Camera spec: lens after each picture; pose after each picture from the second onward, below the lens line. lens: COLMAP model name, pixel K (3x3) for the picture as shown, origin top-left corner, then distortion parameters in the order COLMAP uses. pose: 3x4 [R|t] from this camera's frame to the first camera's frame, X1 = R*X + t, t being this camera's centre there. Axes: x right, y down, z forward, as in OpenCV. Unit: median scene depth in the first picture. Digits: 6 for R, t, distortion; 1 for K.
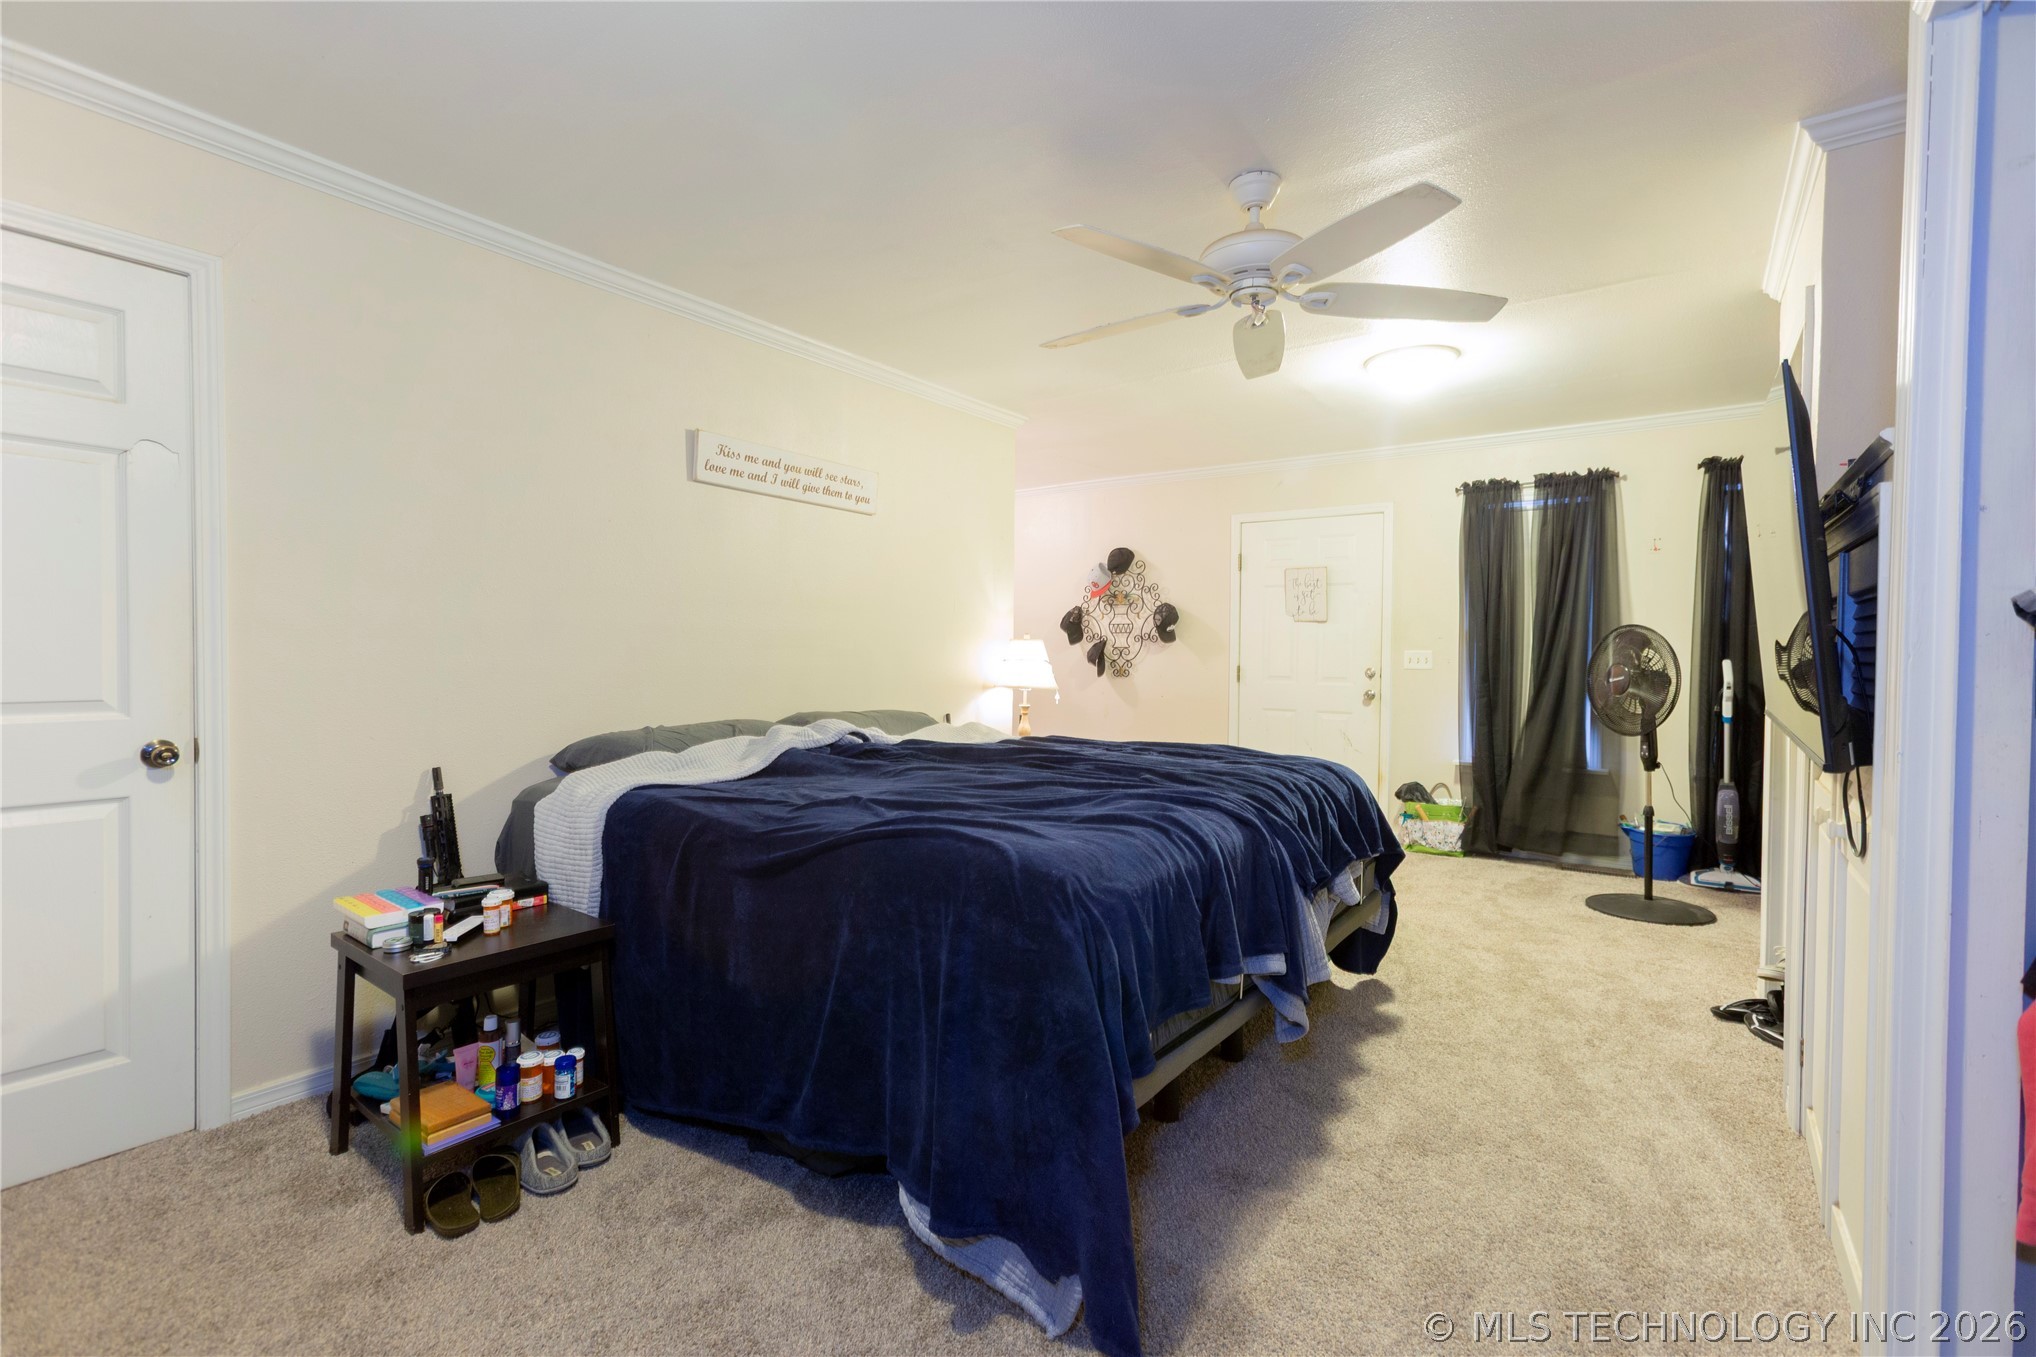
lens RADIAL K [[913.1, 0, 1009.6], [0, 913.1, 674.5], [0, 0, 1]] dist [-0.014408, 0.000480]
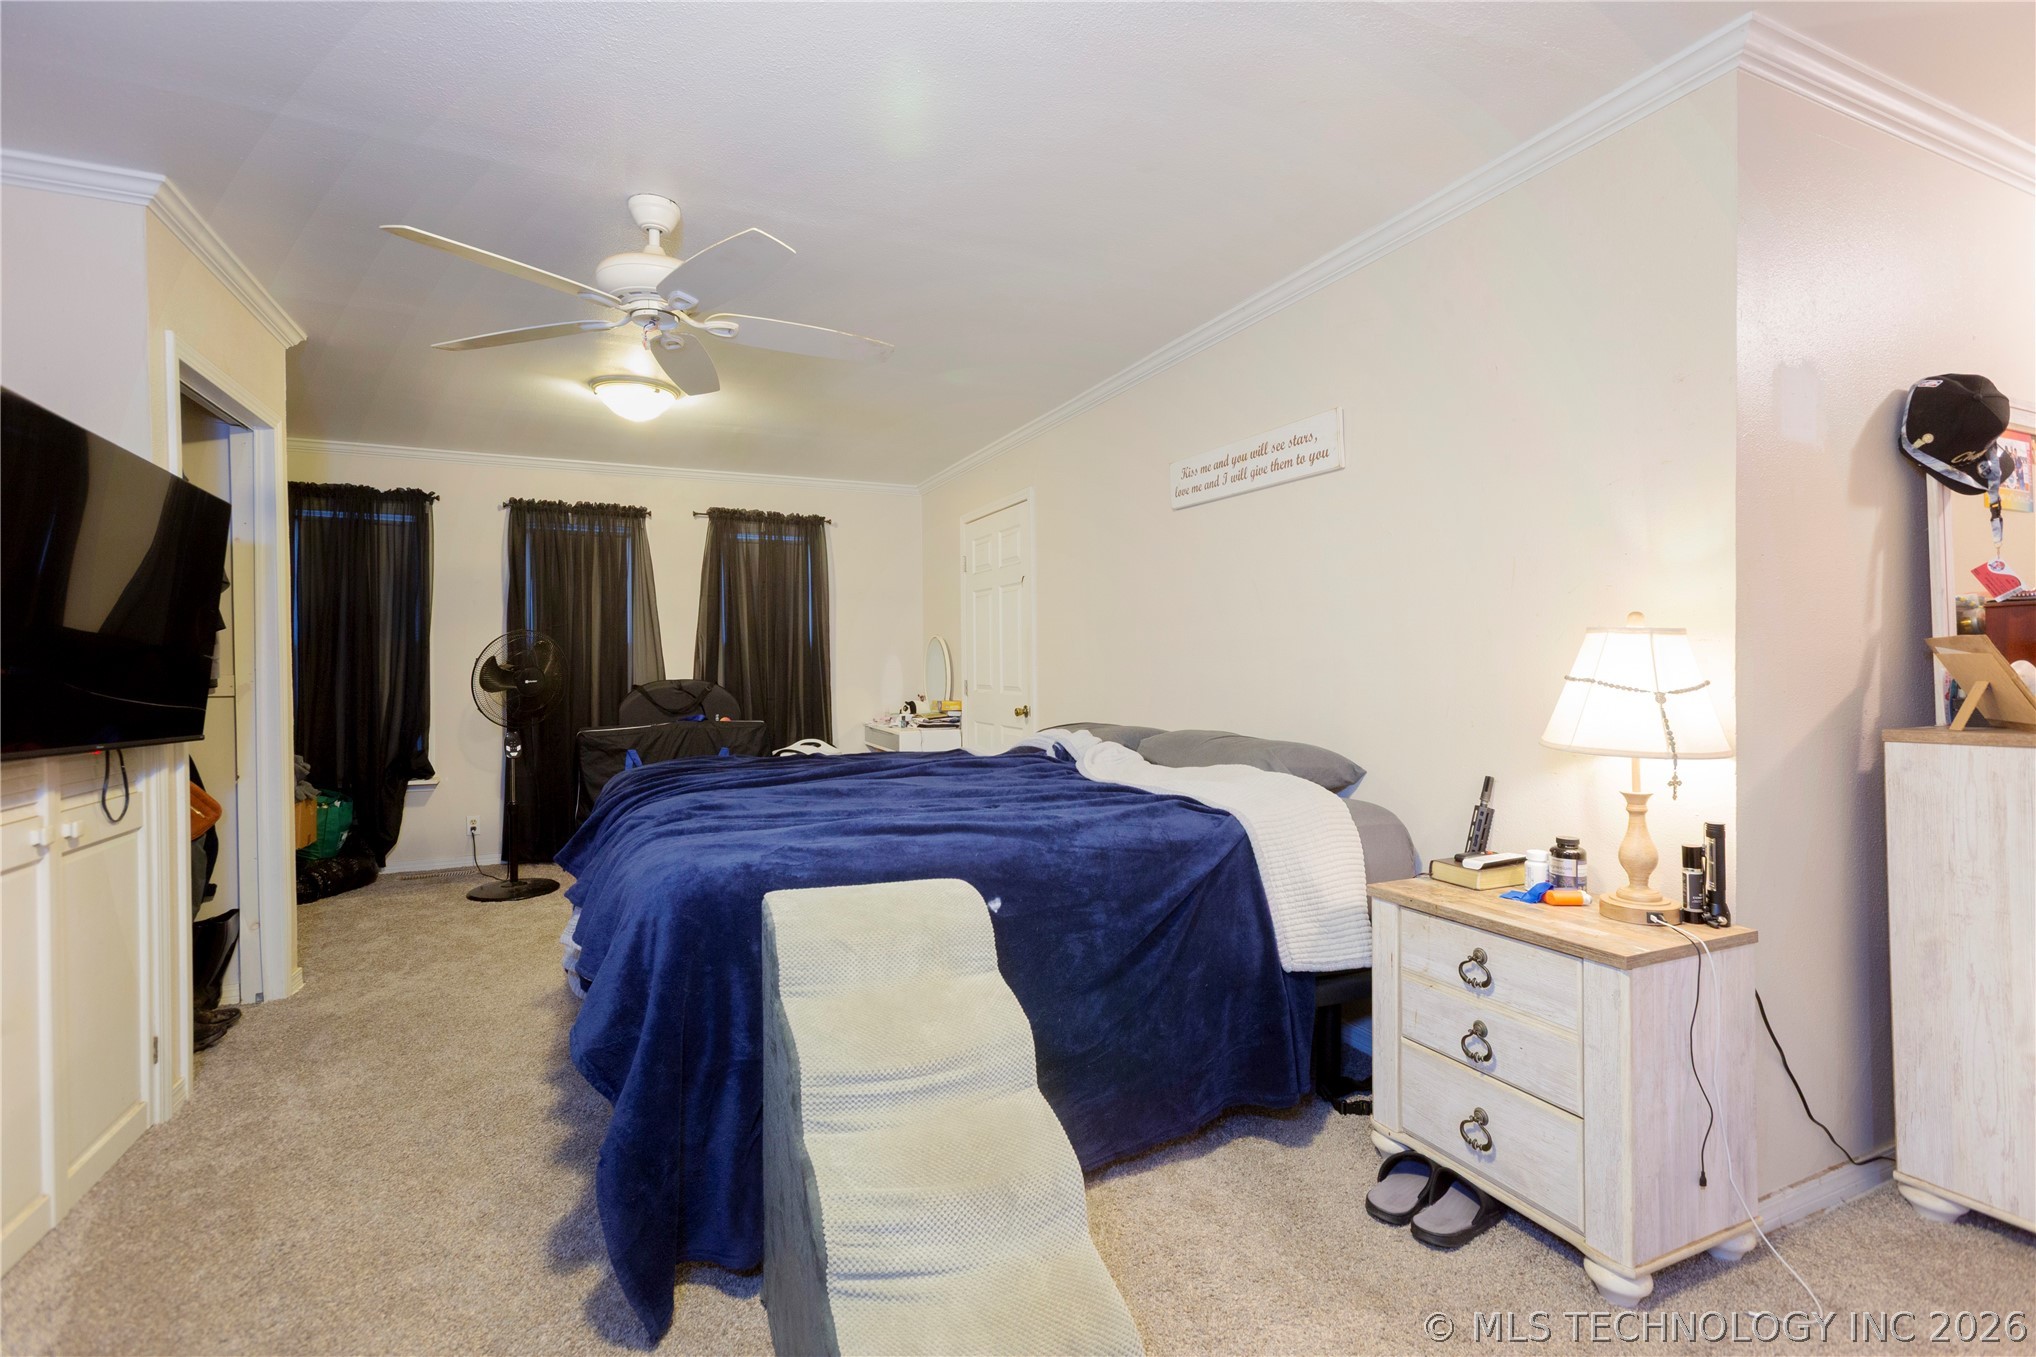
lens RADIAL K [[913.1, 0, 1008.5], [0, 913.1, 665.7], [0, 0, 1]] dist [-0.014408, 0.000480]
pose [[-0.493567, -0.002387, -0.869705, 0.631271], [-0.018471, 0.999799, 0.007739, -0.025886], [0.869512, 0.019884, -0.493512, 1.215986]]
